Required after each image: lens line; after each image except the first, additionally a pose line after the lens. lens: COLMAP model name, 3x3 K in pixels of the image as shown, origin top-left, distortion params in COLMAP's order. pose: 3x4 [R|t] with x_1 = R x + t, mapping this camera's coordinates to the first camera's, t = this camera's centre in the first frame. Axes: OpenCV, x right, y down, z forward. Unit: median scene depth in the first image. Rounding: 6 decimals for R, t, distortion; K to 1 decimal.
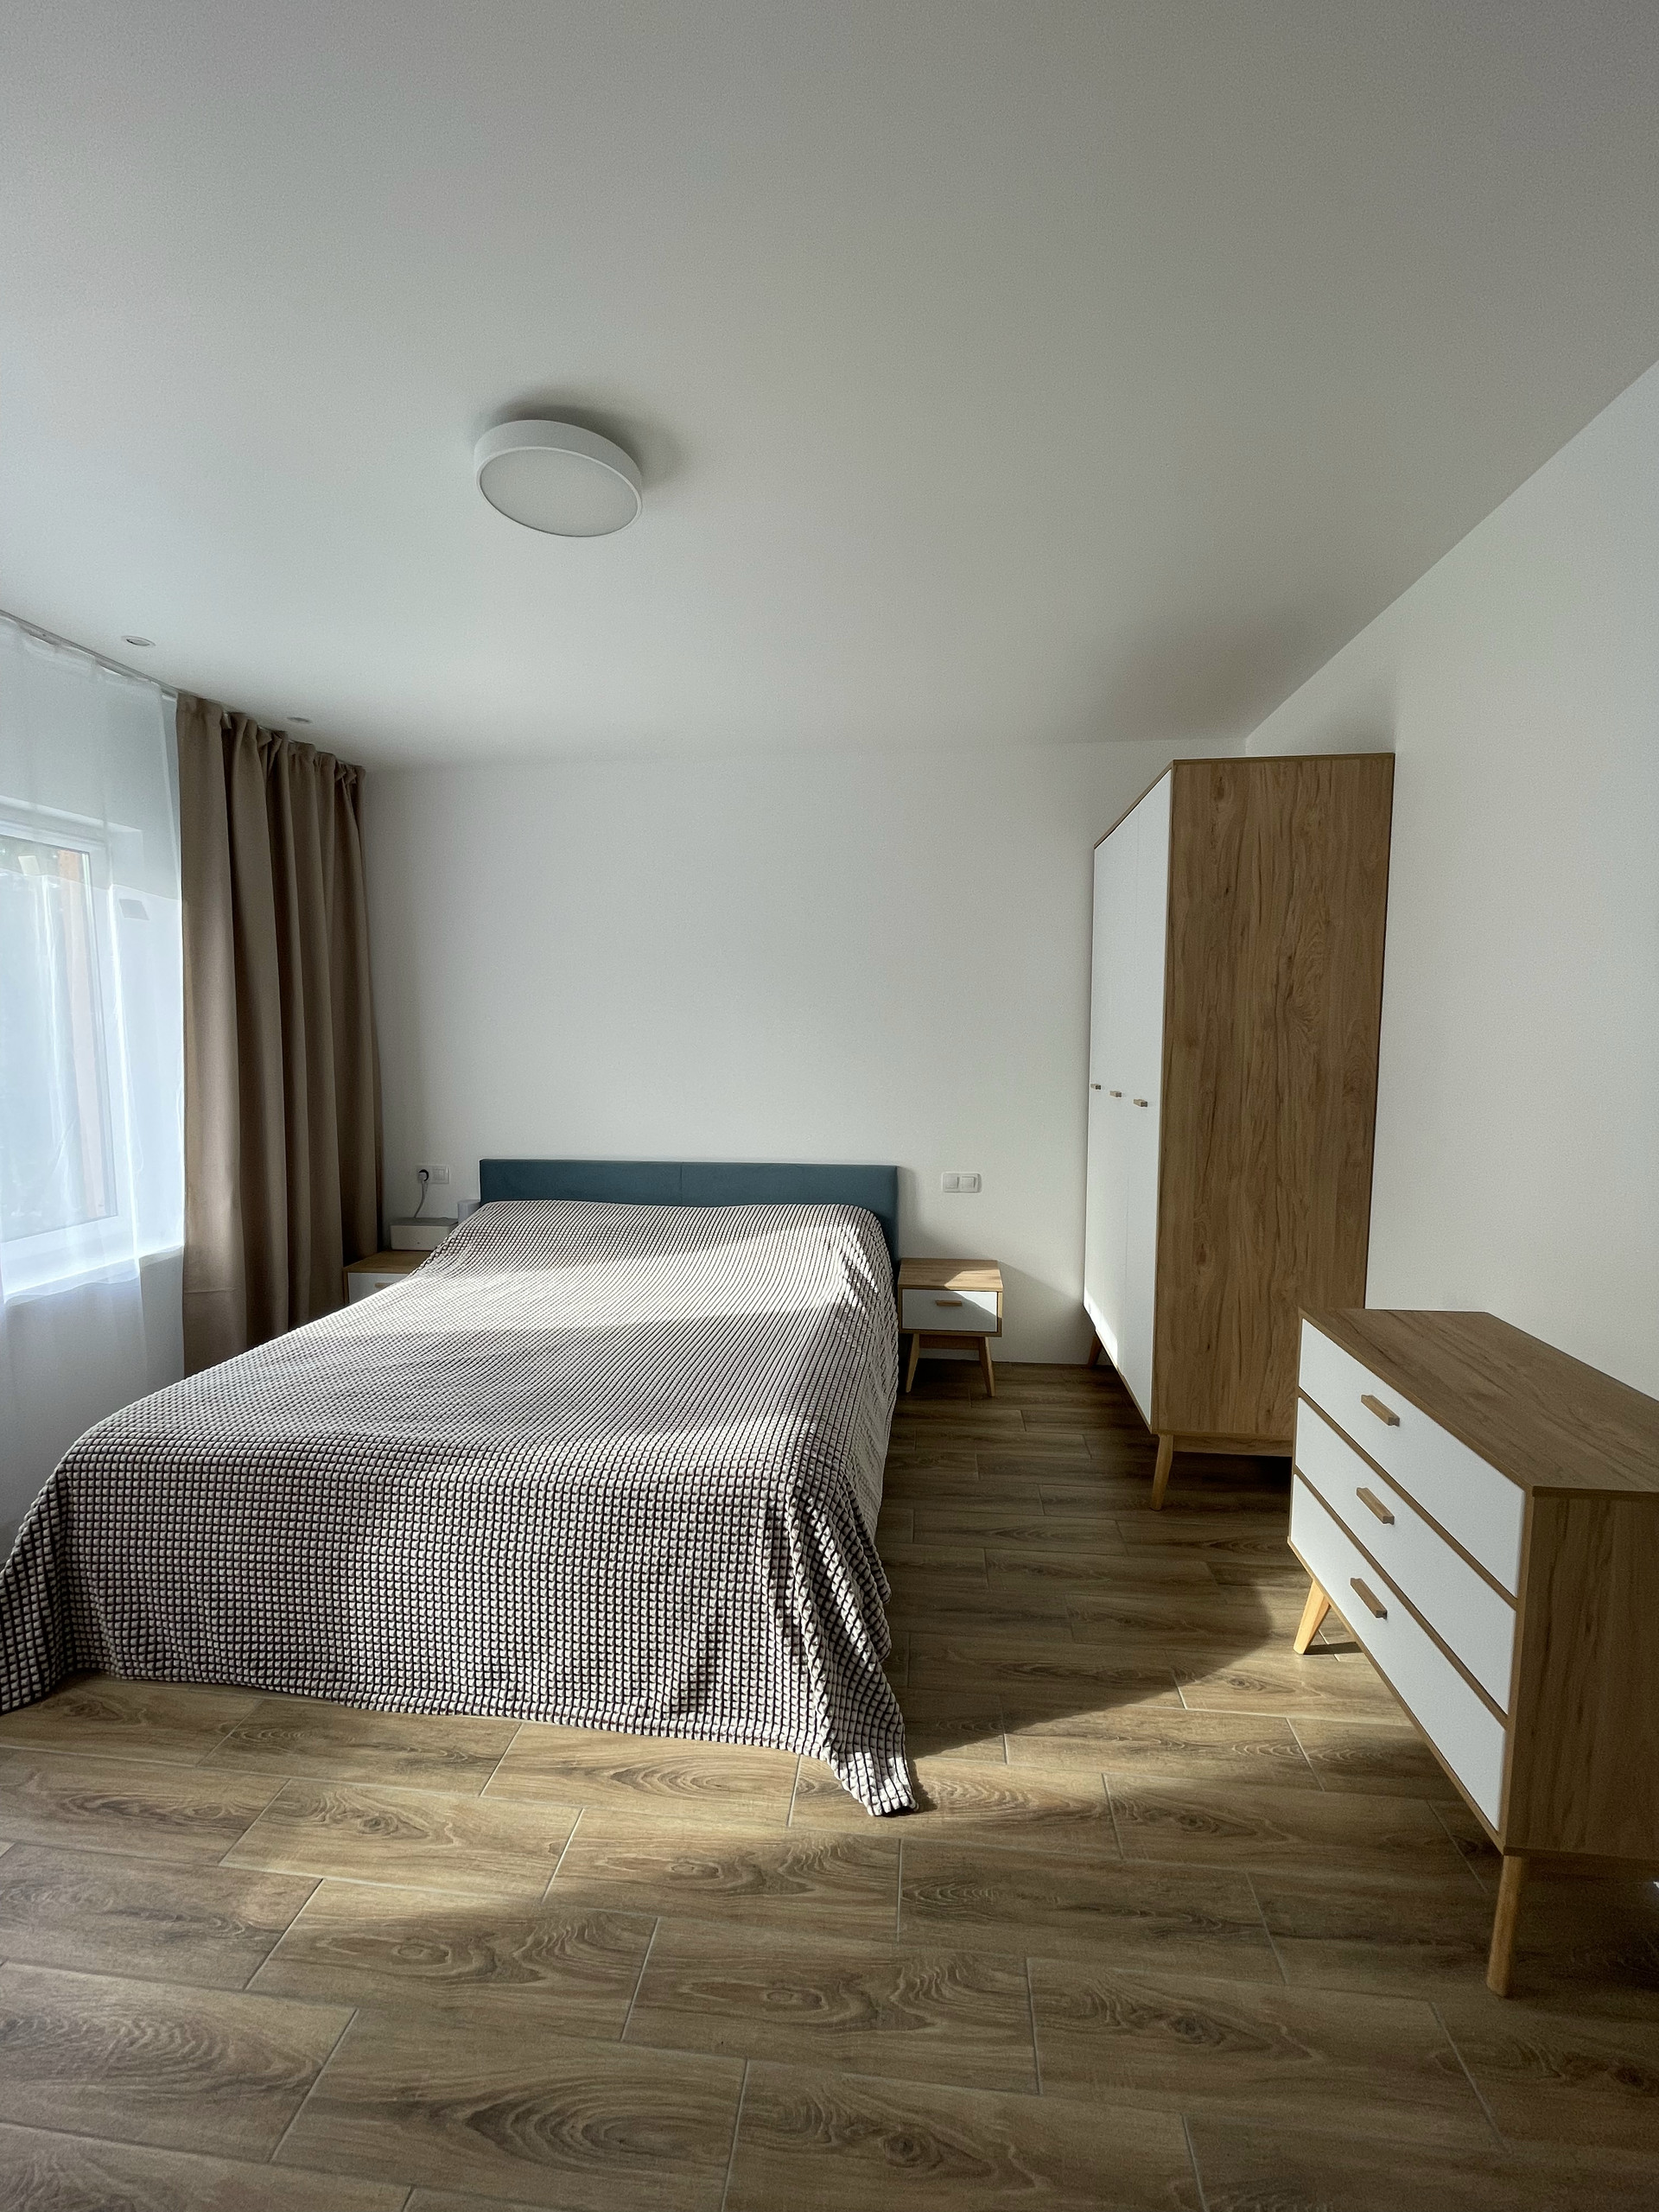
lens RADIAL K [[890.4, 0, 831.2], [0, 890.4, 1108.9], [0, 0, 1]] dist [-0.001513, -0.000504]
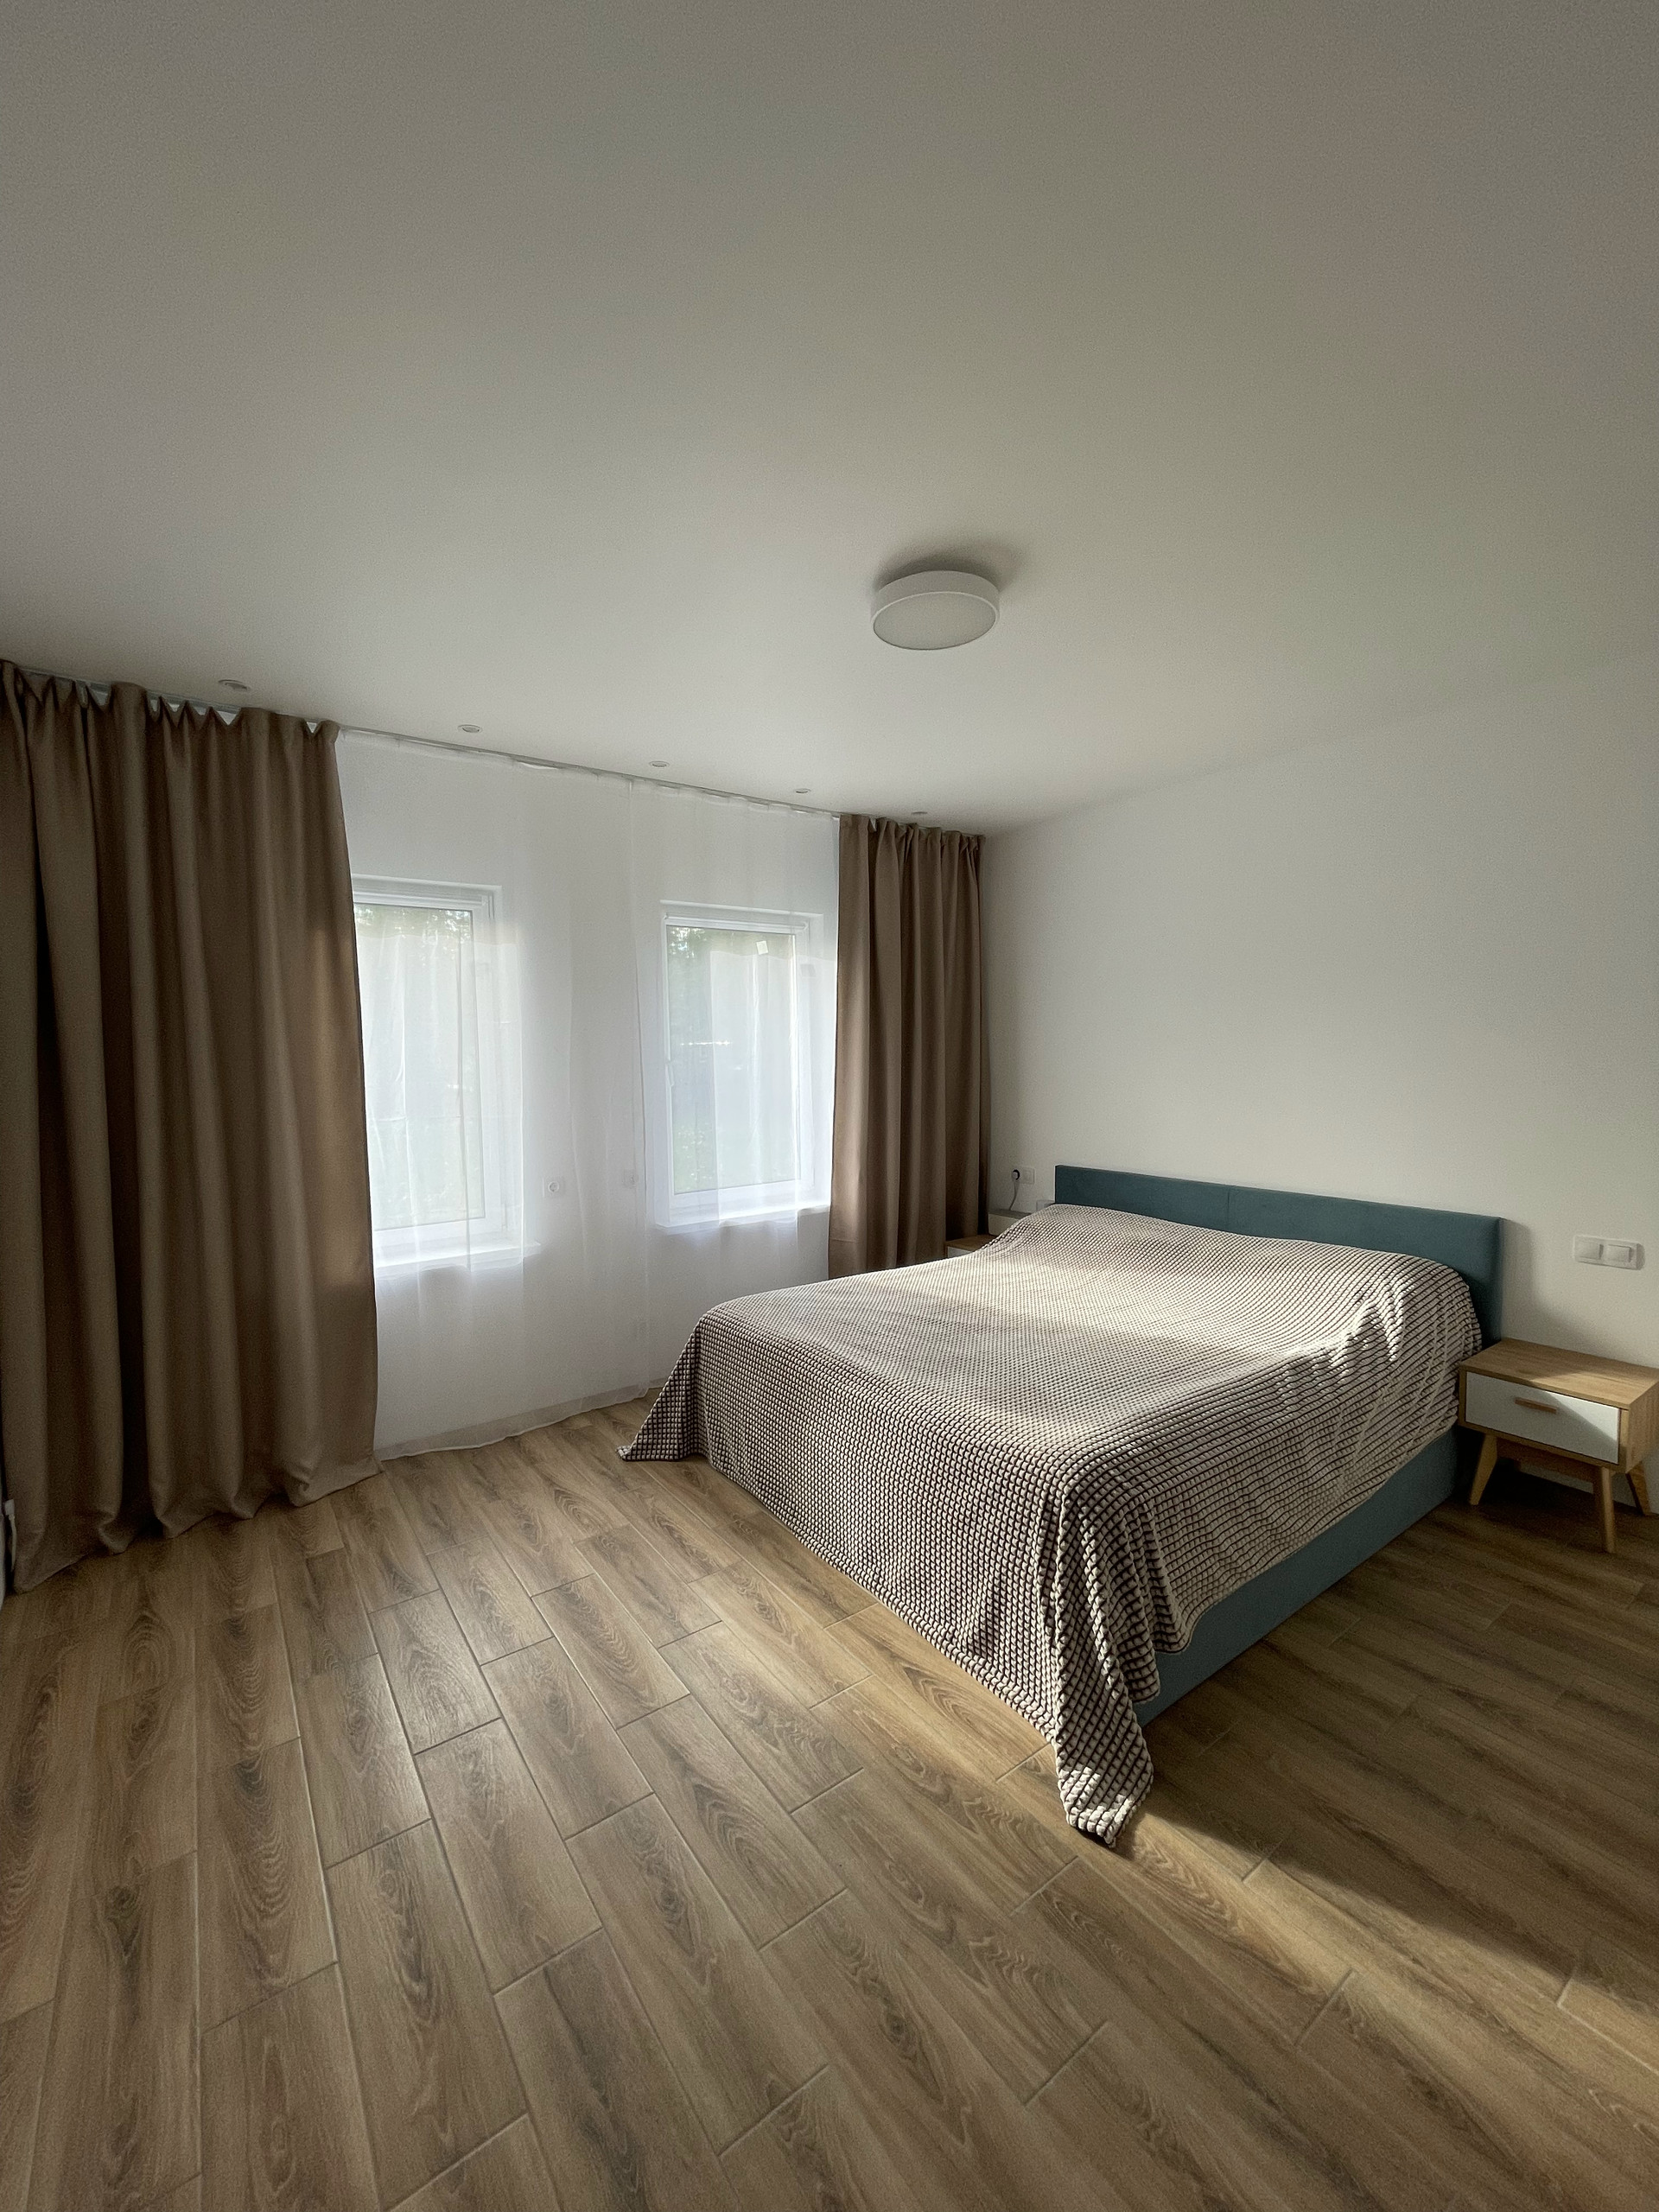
lens RADIAL K [[890.4, 0, 831.2], [0, 890.4, 1108.9], [0, 0, 1]] dist [-0.001513, -0.000504]
pose [[0.673729, 0.038909, -0.737953, 0.480695], [-0.052401, 0.998615, 0.004812, -0.008639], [0.737118, 0.035427, 0.674835, 0.071306]]
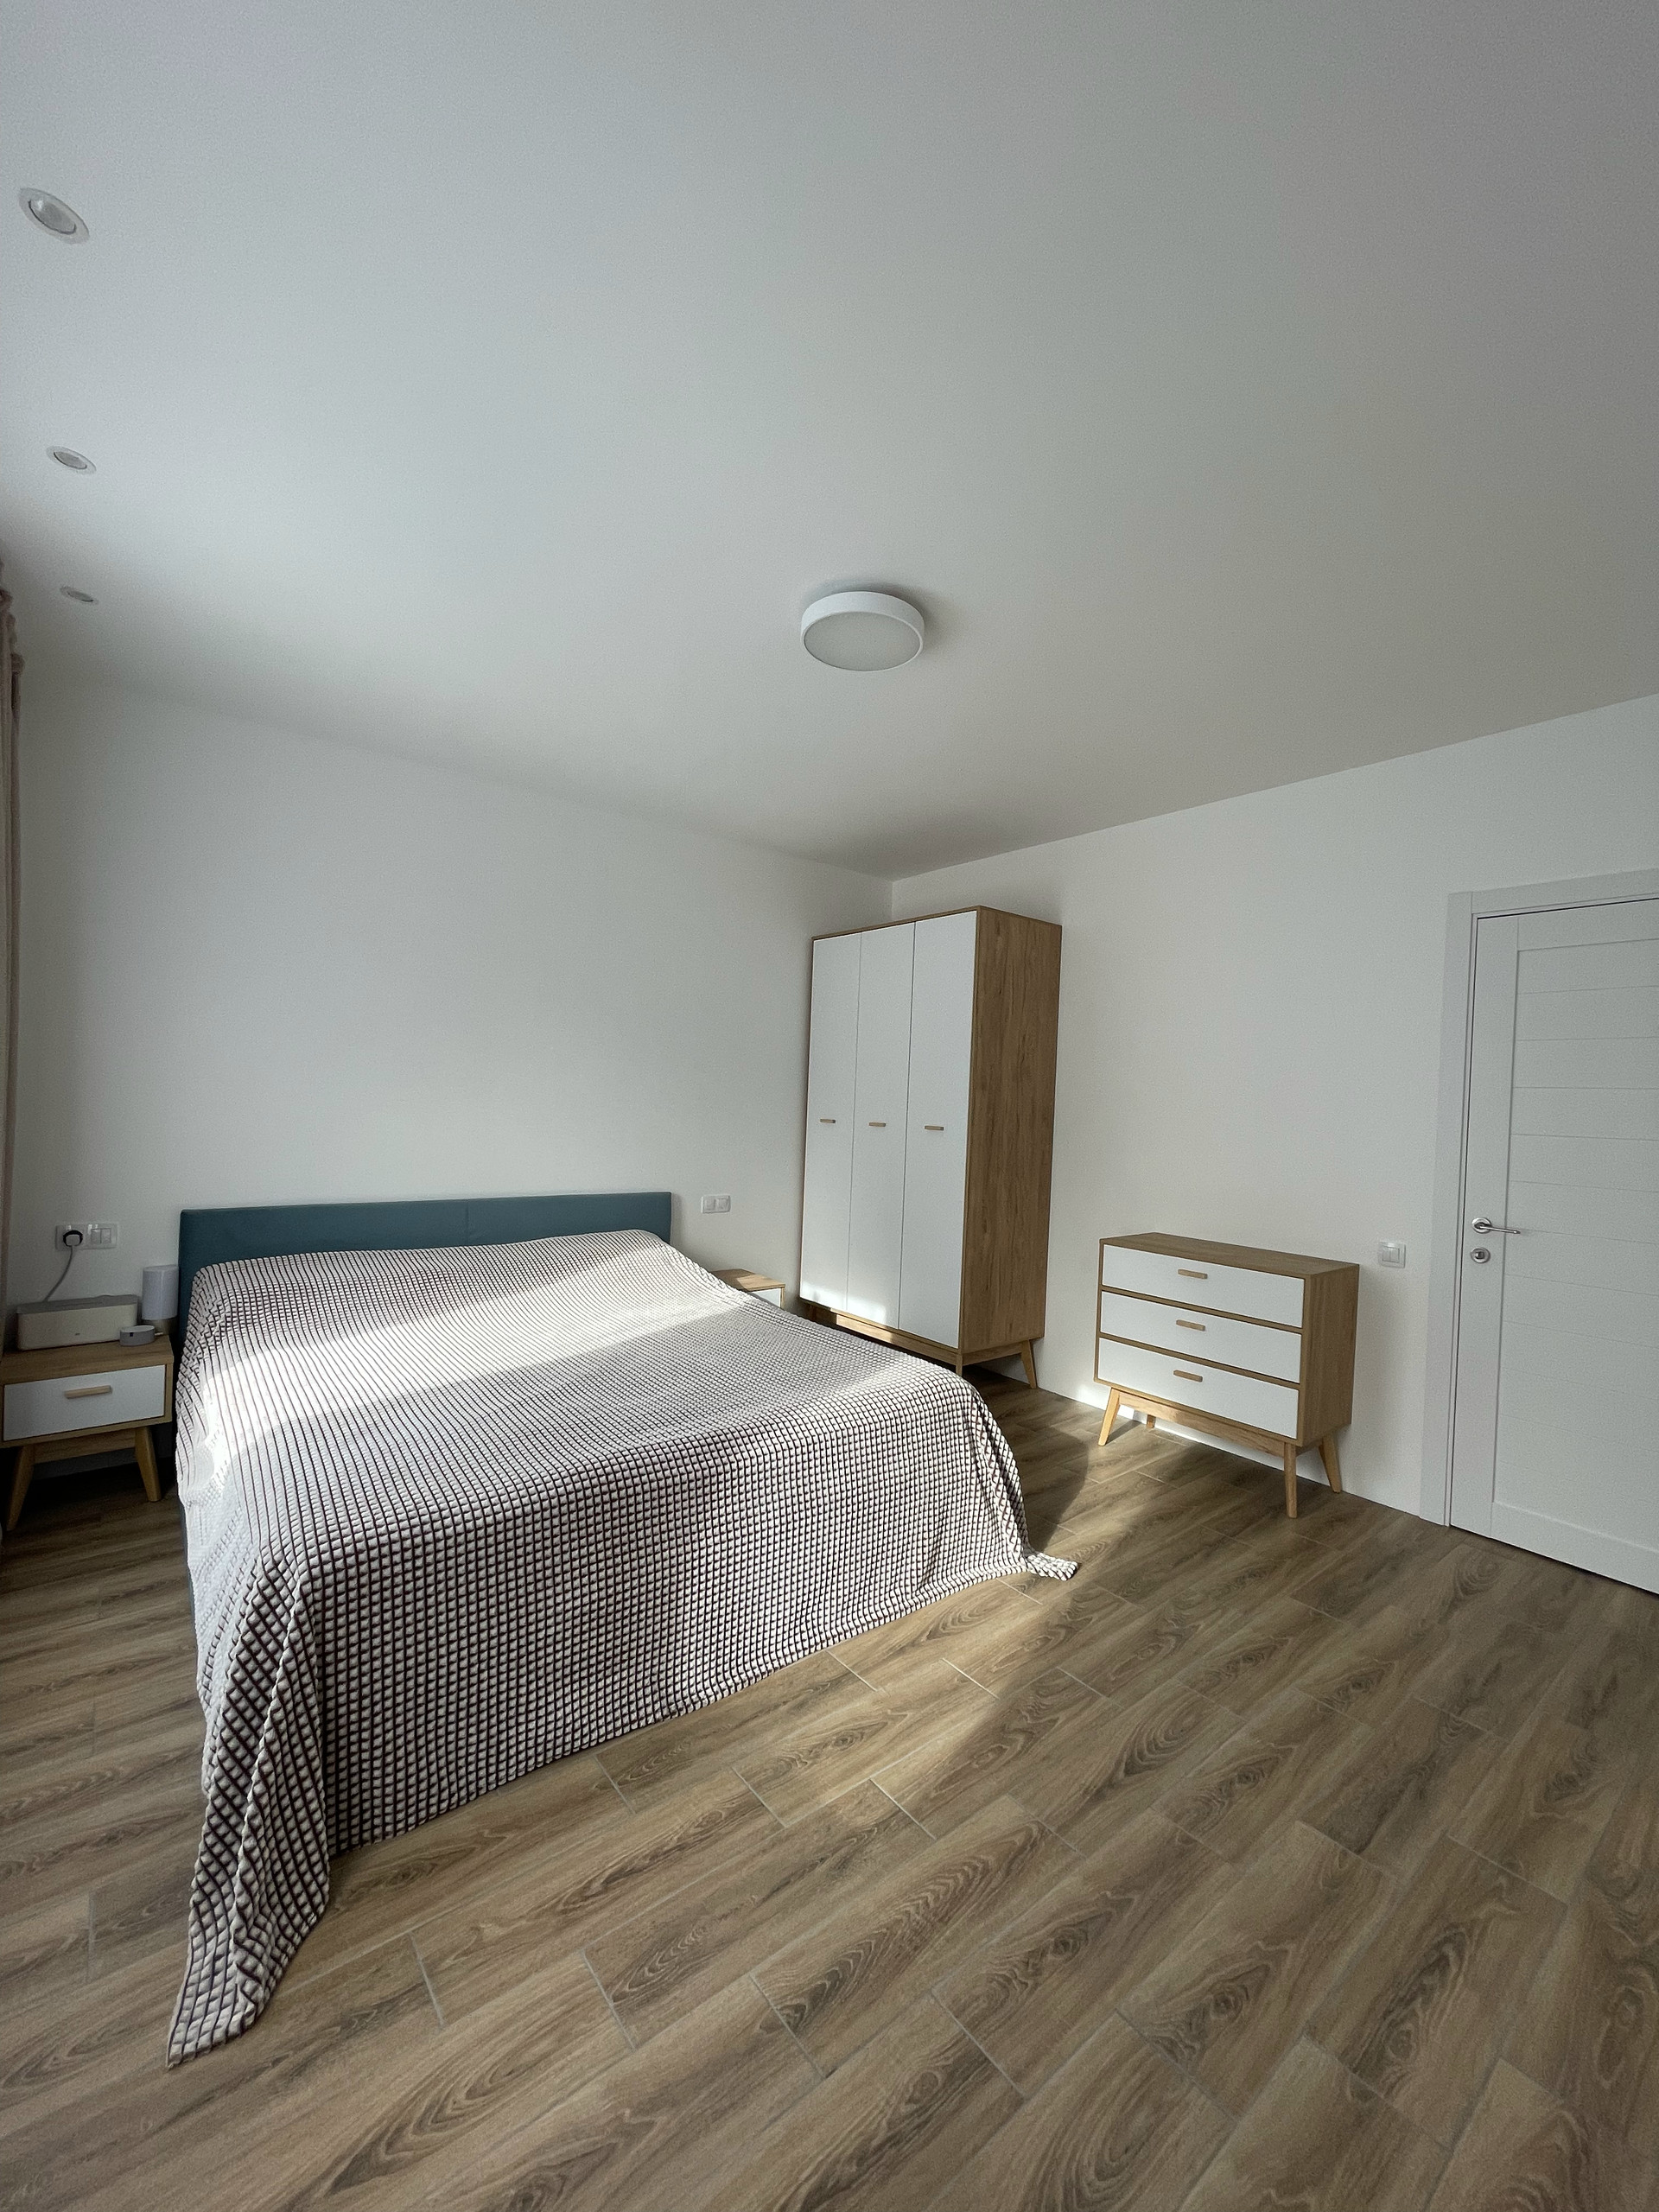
lens RADIAL K [[890.4, 0, 831.2], [0, 890.4, 1108.9], [0, 0, 1]] dist [-0.001513, -0.000504]
pose [[0.703732, 0.022597, 0.710106, -1.104252], [0.025800, 0.998022, -0.057327, 0.056163], [-0.709997, 0.058664, 0.701757, 0.140996]]
